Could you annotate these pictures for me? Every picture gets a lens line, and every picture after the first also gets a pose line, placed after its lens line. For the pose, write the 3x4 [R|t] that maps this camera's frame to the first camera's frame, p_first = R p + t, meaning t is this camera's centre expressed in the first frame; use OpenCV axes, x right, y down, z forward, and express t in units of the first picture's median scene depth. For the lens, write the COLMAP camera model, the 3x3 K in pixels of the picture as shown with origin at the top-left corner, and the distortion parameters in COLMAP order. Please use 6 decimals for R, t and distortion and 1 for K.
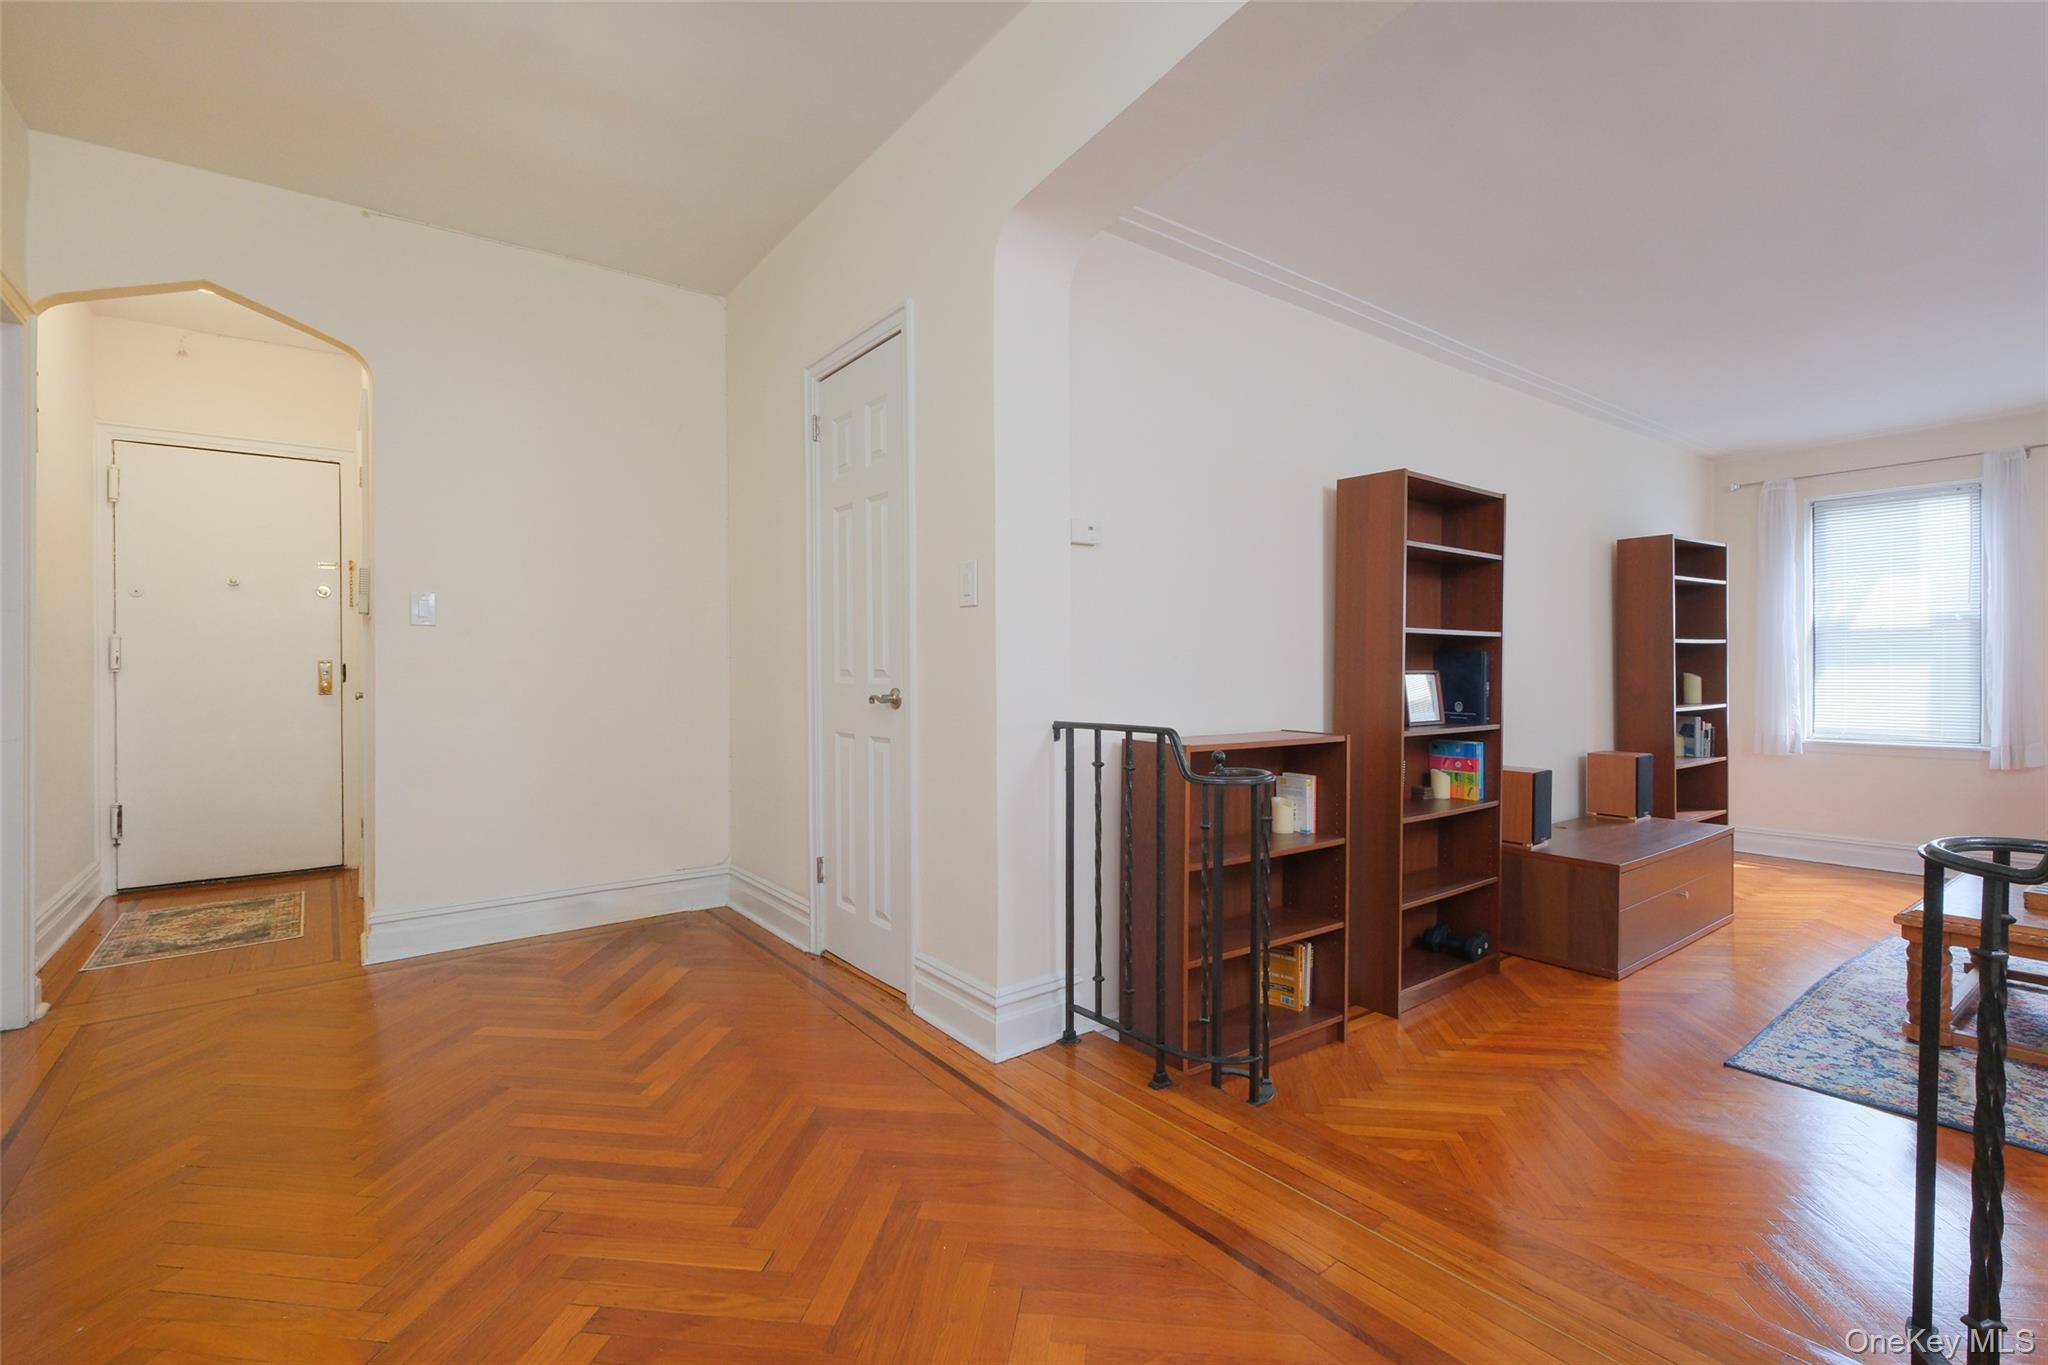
lens RADIAL K [[924.0, 0, 1028.0], [0, 924.0, 661.8], [0, 0, 1]] dist [0.002198, 0.000228]
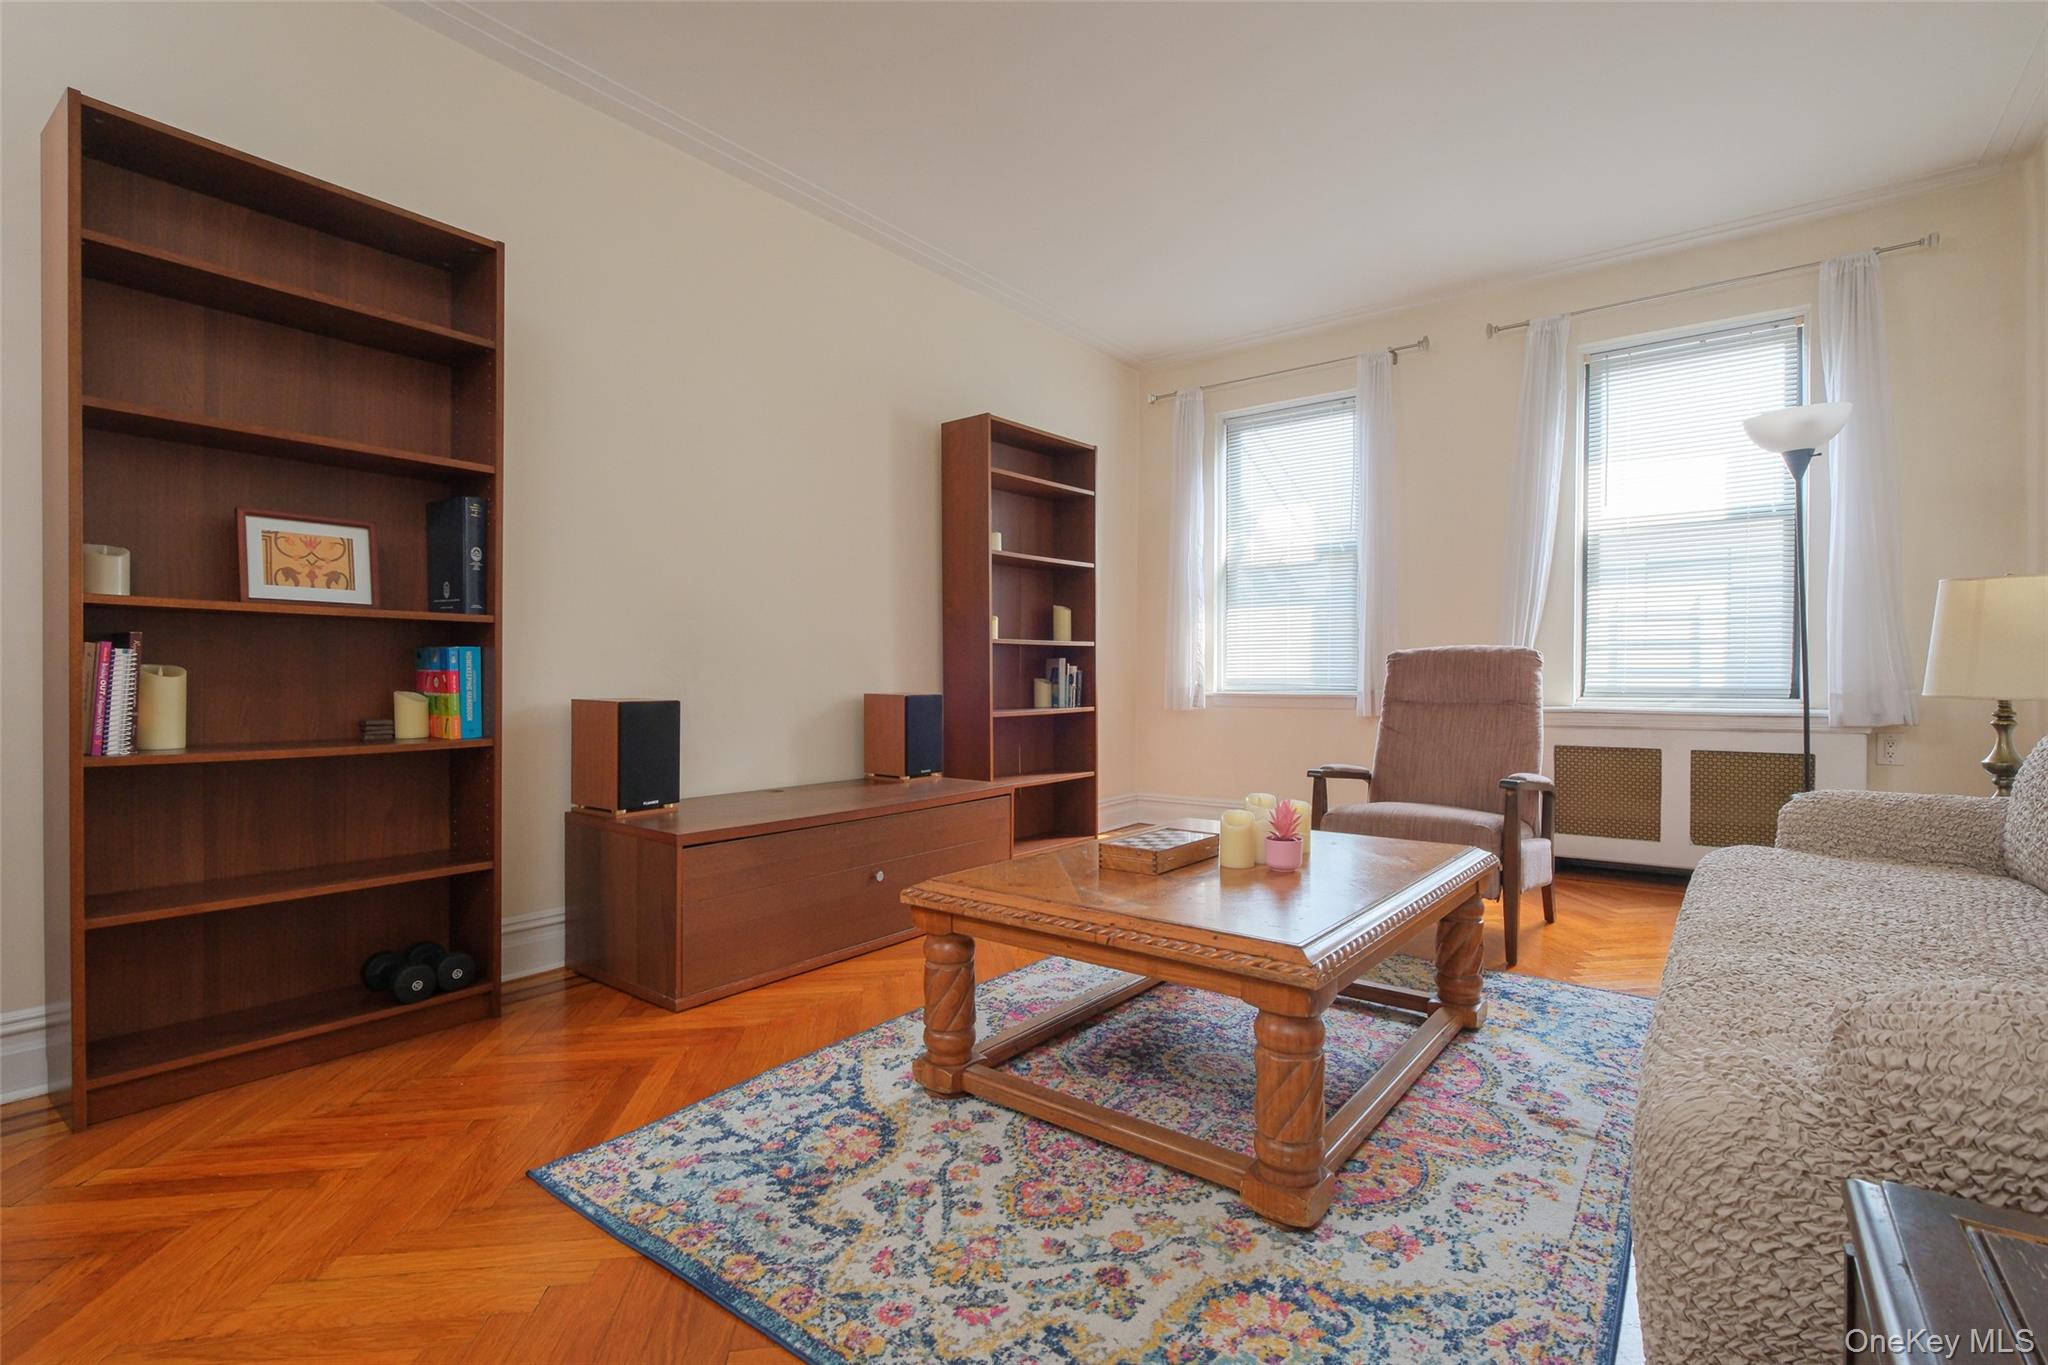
lens RADIAL K [[954.3, 0, 1024.0], [0, 954.3, 682.5], [0, 0, 1]] dist [-0.000889, -0.000282]
pose [[0.963797, 0.005786, 0.266573, 0.667454], [-0.010857, 0.999787, 0.017553, 0.095311], [-0.266415, -0.019812, 0.963655, 0.283127]]
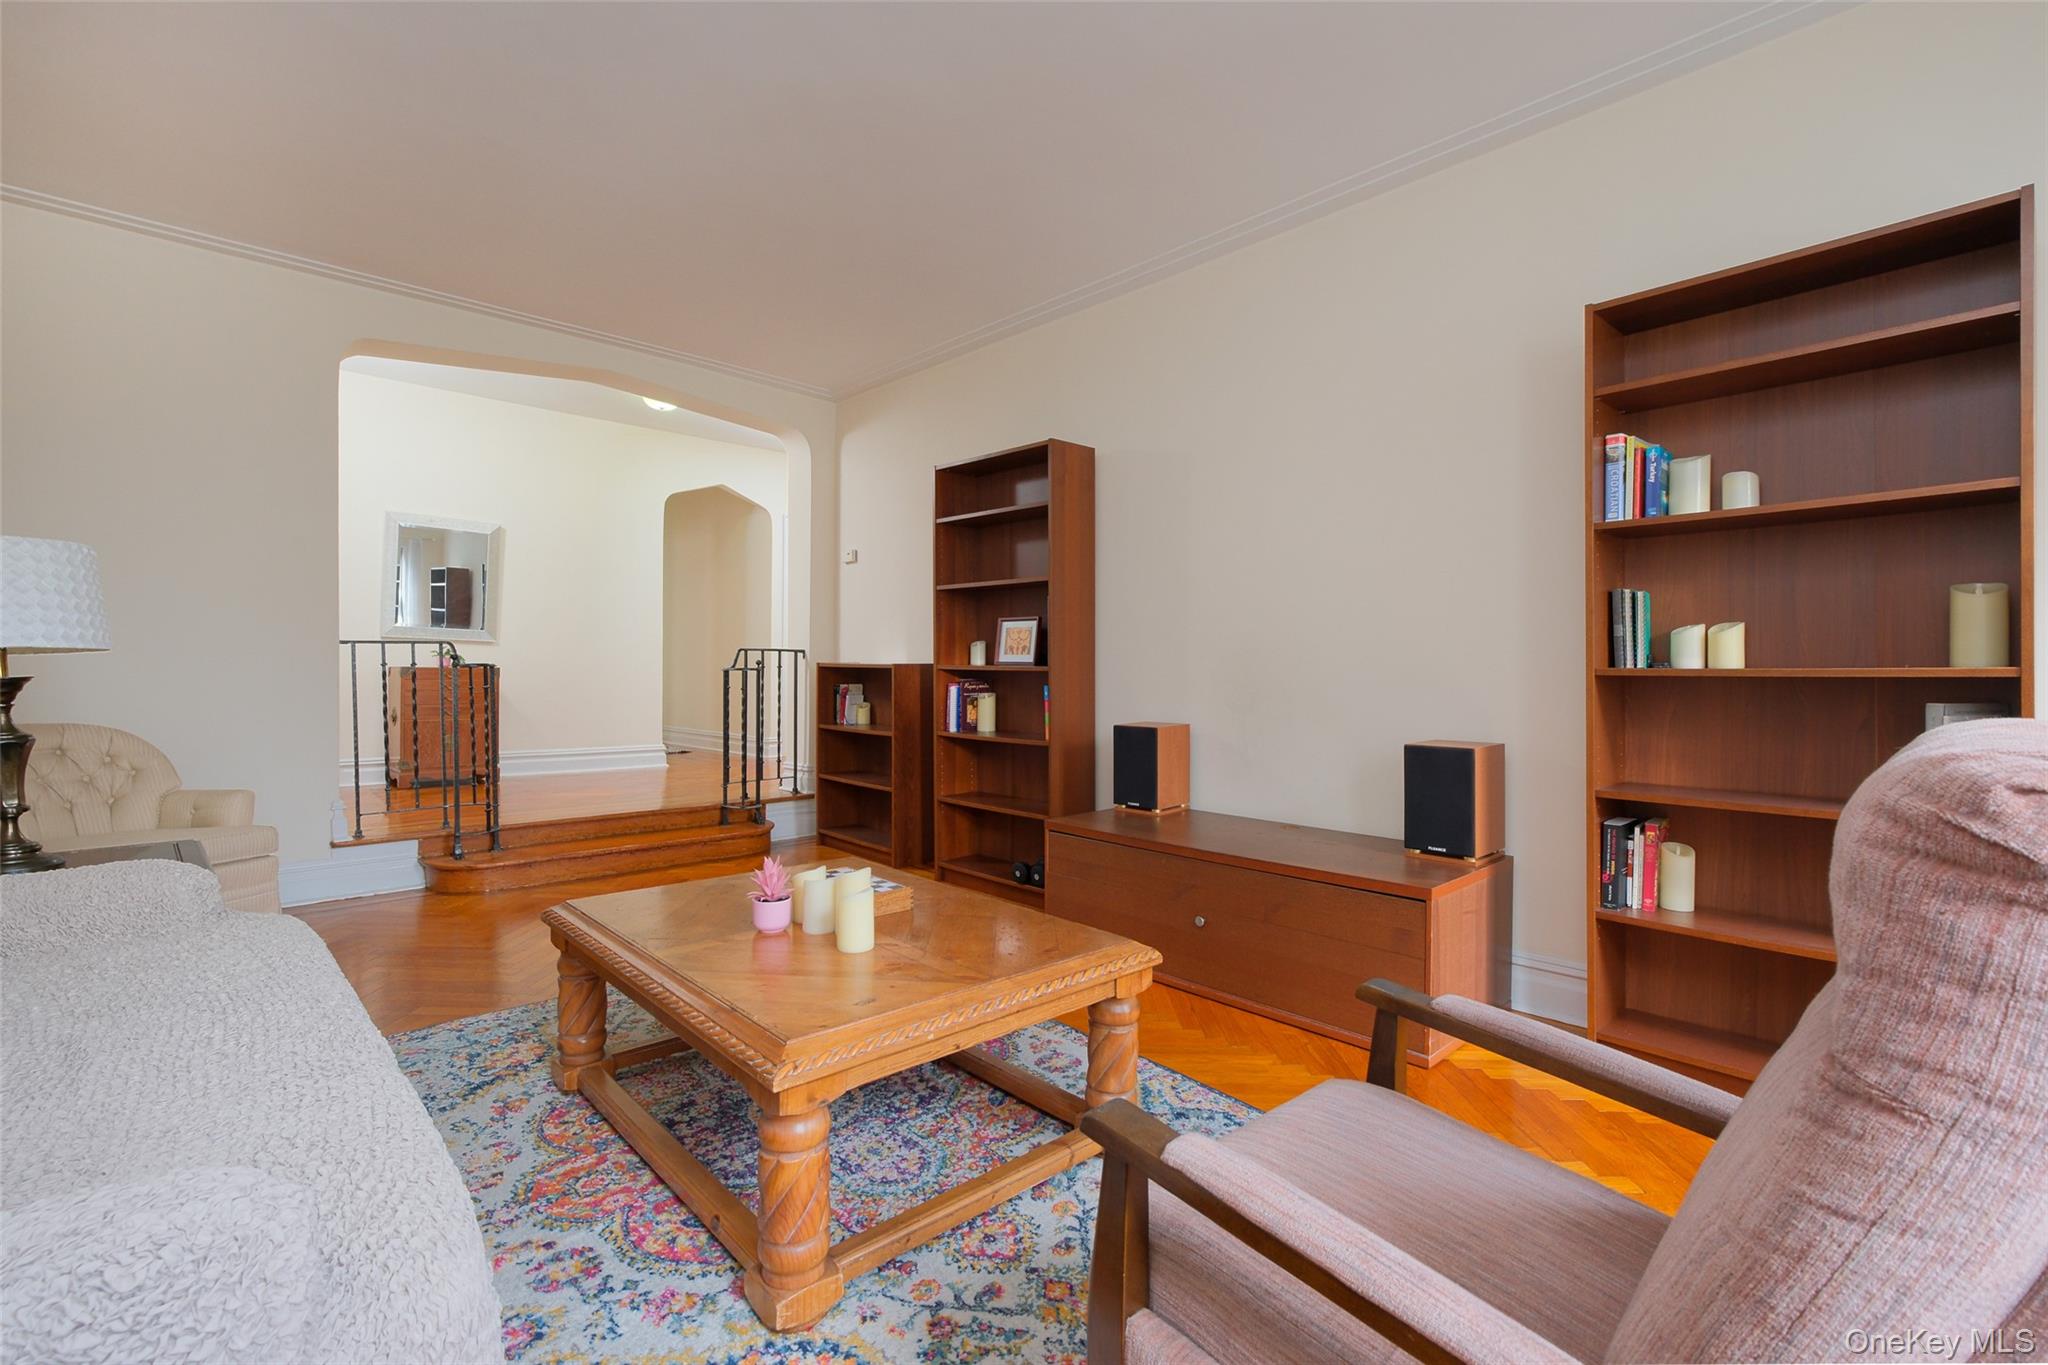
lens RADIAL K [[924.0, 0, 1028.0], [0, 924.0, 661.8], [0, 0, 1]] dist [0.002198, 0.000228]
pose [[0.101014, 0.001593, -0.994884, 1.471559], [0.005066, 0.999985, 0.002115, 0.059394], [0.994872, -0.005254, 0.101004, 0.844441]]
